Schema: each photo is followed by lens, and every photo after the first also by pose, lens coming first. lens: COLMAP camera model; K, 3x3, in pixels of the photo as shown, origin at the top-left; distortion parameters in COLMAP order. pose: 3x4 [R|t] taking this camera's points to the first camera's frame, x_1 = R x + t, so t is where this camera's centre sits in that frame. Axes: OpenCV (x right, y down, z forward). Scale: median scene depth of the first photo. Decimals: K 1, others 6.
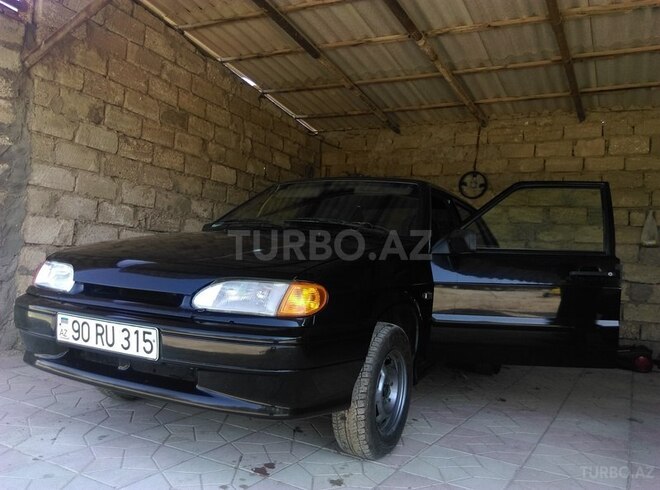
lens RADIAL K [[537.8, 0, 330.0], [0, 537.8, 245.0], [0, 0, 1]] dist [0.004143, -0.009343]
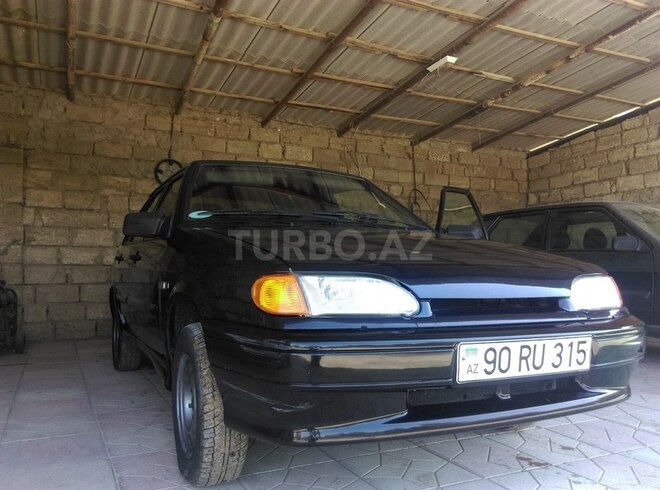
lens RADIAL K [[537.8, 0, 330.0], [0, 537.8, 245.0], [0, 0, 1]] dist [0.004143, -0.009343]
pose [[0.583457, -0.017596, 0.811953, -0.415408], [0.000767, 0.999777, 0.021115, -0.006286], [-0.812143, -0.011697, 0.583341, 0.257667]]
